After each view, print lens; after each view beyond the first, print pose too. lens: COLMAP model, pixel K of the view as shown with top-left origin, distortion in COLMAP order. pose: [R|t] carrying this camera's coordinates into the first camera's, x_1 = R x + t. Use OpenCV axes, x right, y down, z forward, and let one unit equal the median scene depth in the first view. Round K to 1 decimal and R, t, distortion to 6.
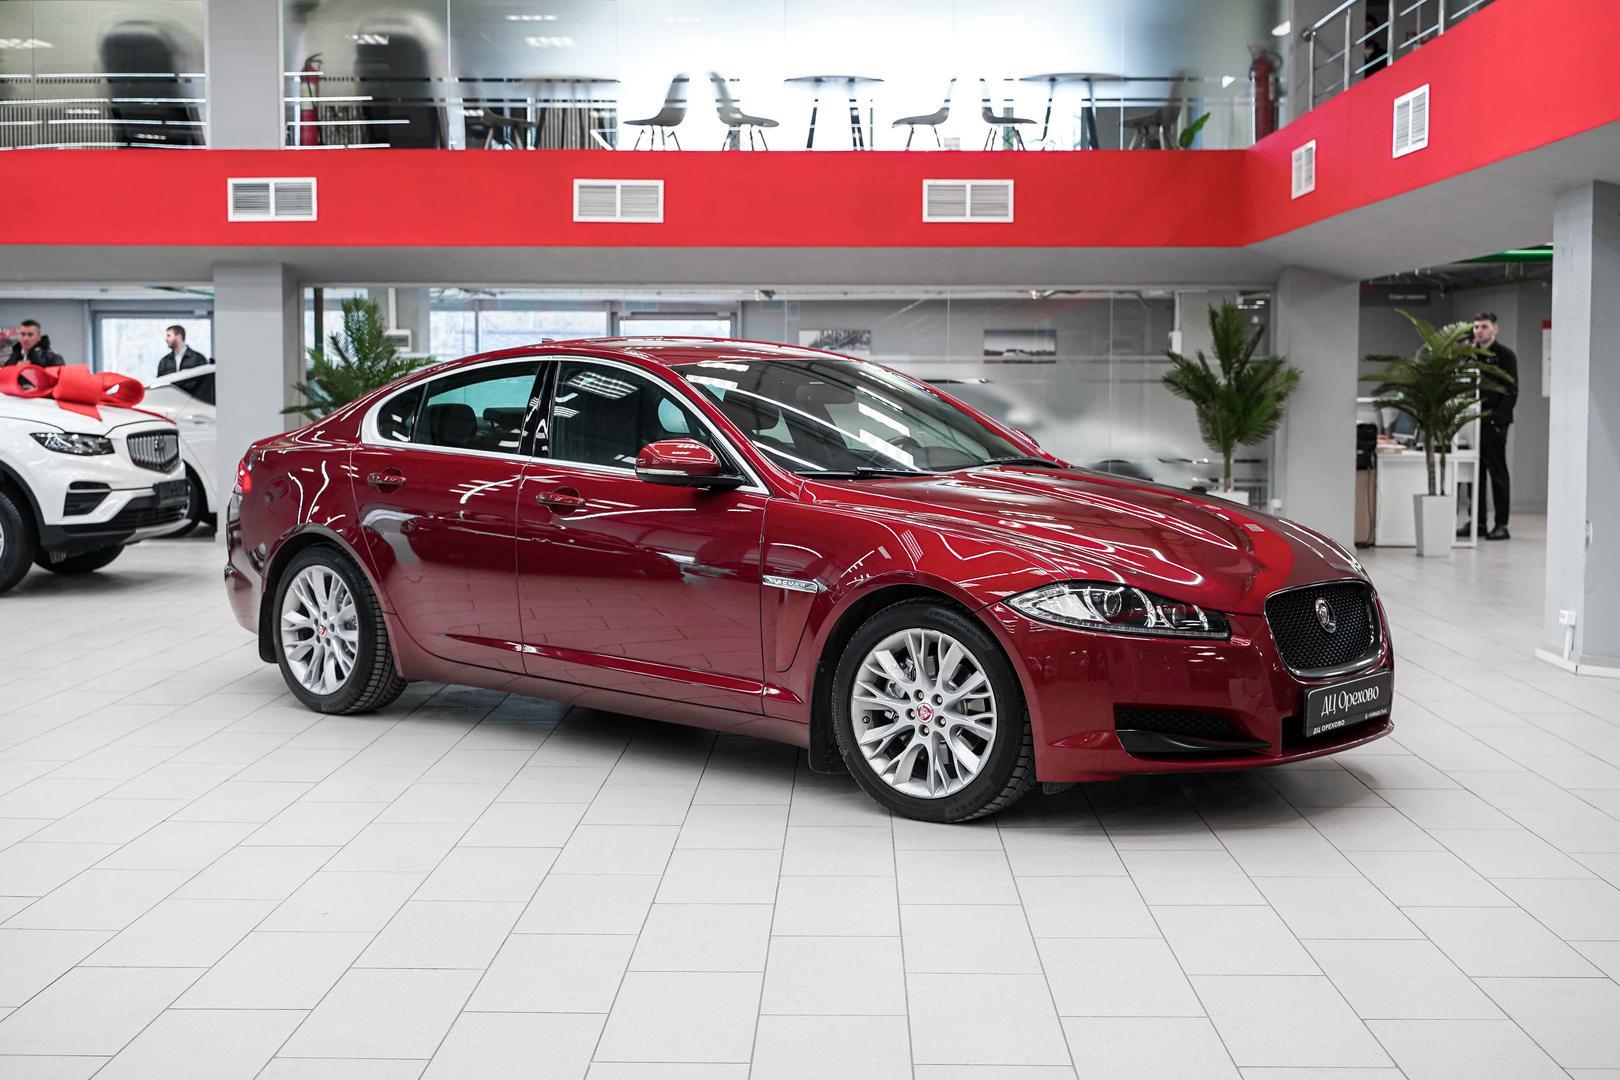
lens RADIAL K [[2050.6, 0, 819.5], [0, 2050.6, 542.6], [0, 0, 1]] dist [0.003598, 0.030441]
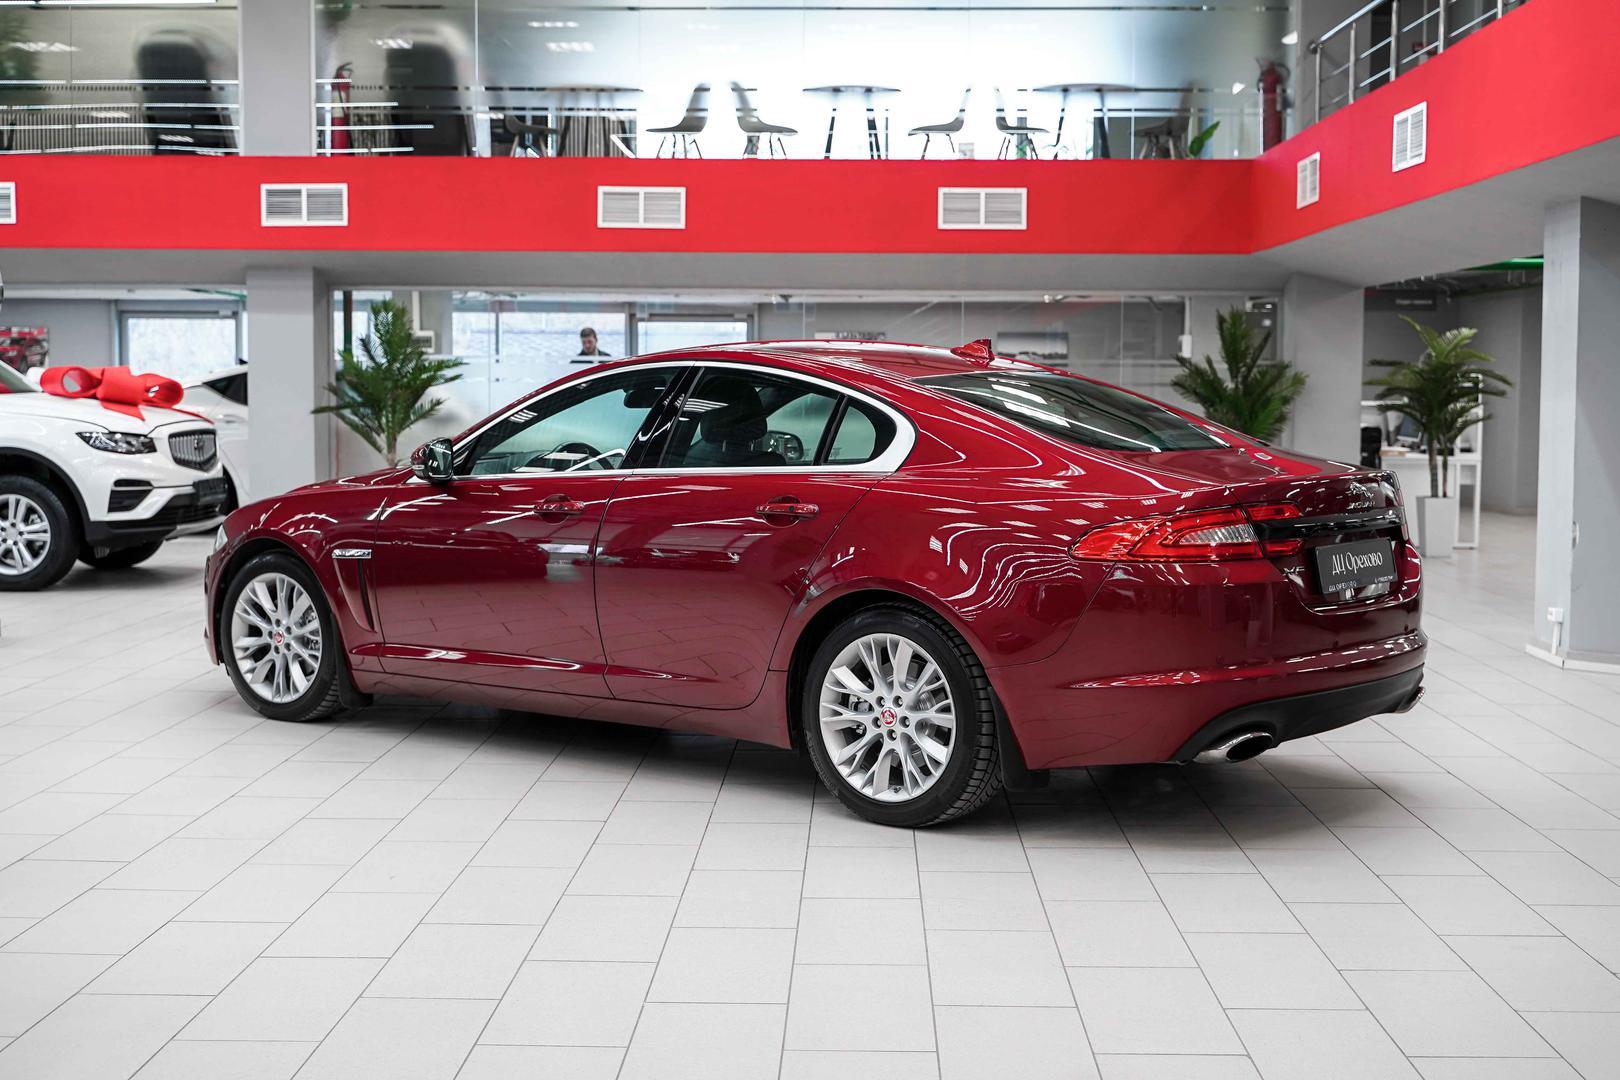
lens RADIAL K [[2060.4, 0, 827.3], [0, 2060.4, 538.8], [0, 0, 1]] dist [0.008437, 0.024045]
pose [[0.999992, 0.003545, -0.001664, -0.002676], [-0.003548, 0.999992, -0.001819, 0.000705], [0.001657, 0.001825, 0.999997, -0.029480]]
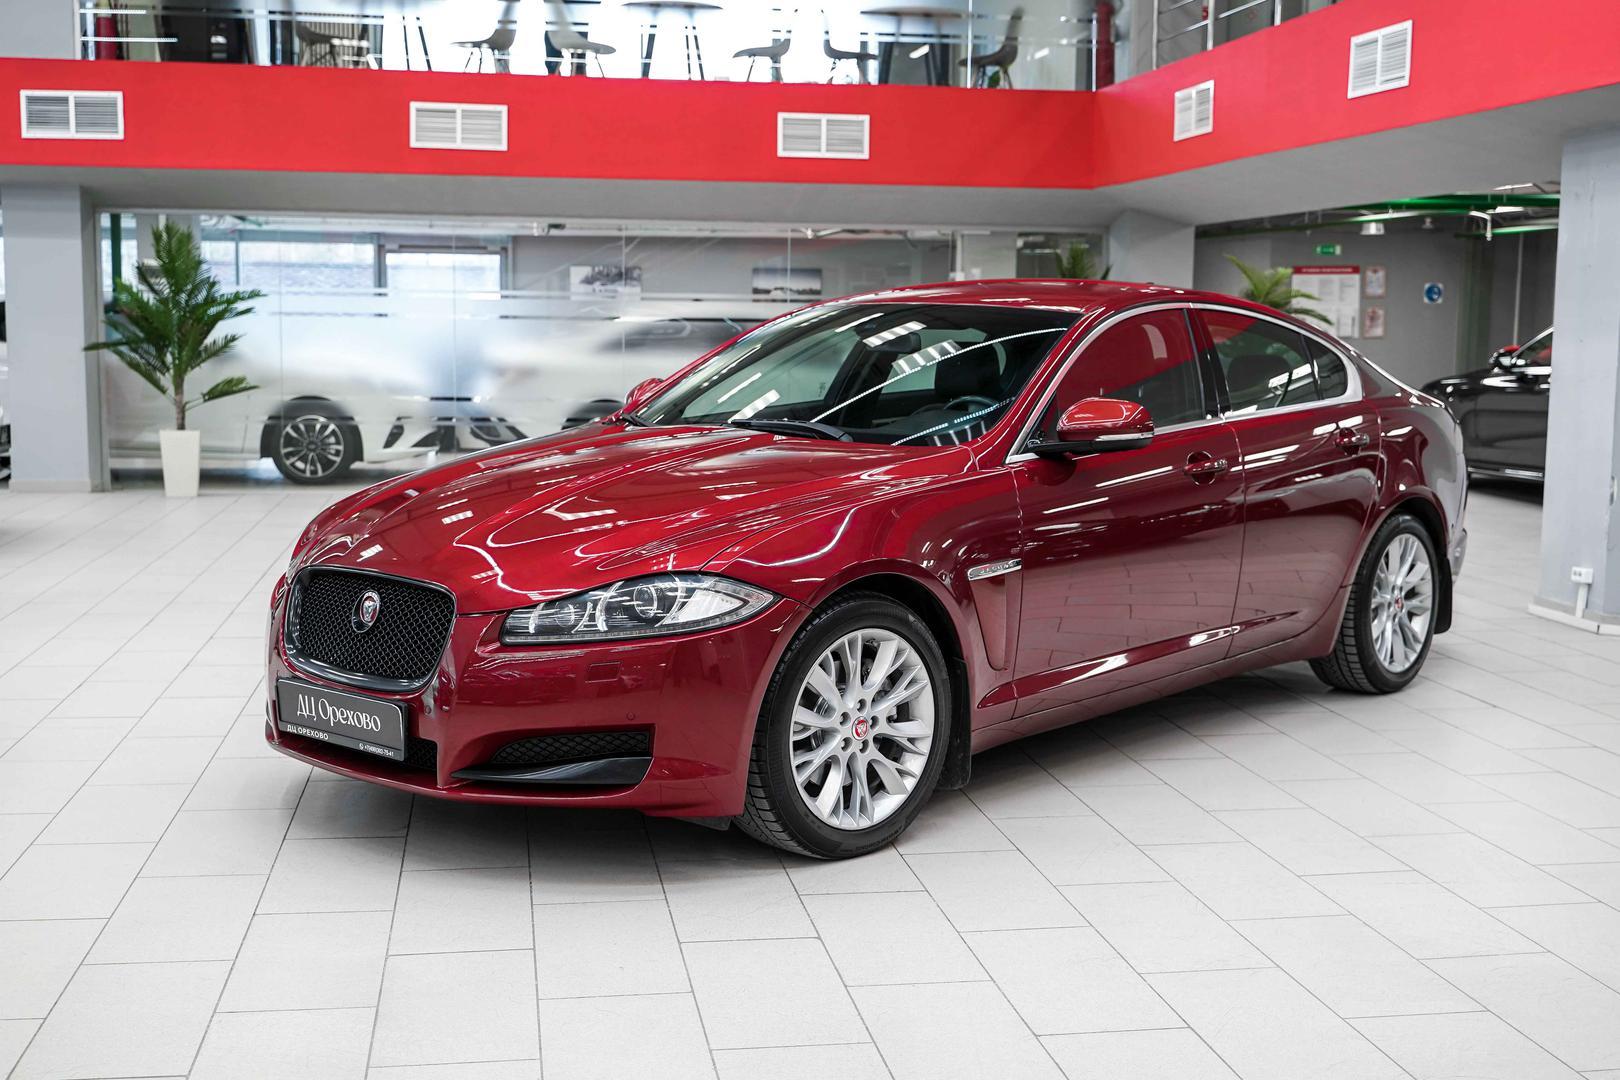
lens RADIAL K [[1881.0, 0, 807.9], [0, 1881.0, 567.5], [0, 0, 1]] dist [0.008731, -0.018803]
pose [[0.984490, -0.014544, 0.174838, -0.090089], [0.004866, 0.998438, 0.055653, -0.010831], [-0.175374, -0.053939, 0.983023, 0.105049]]
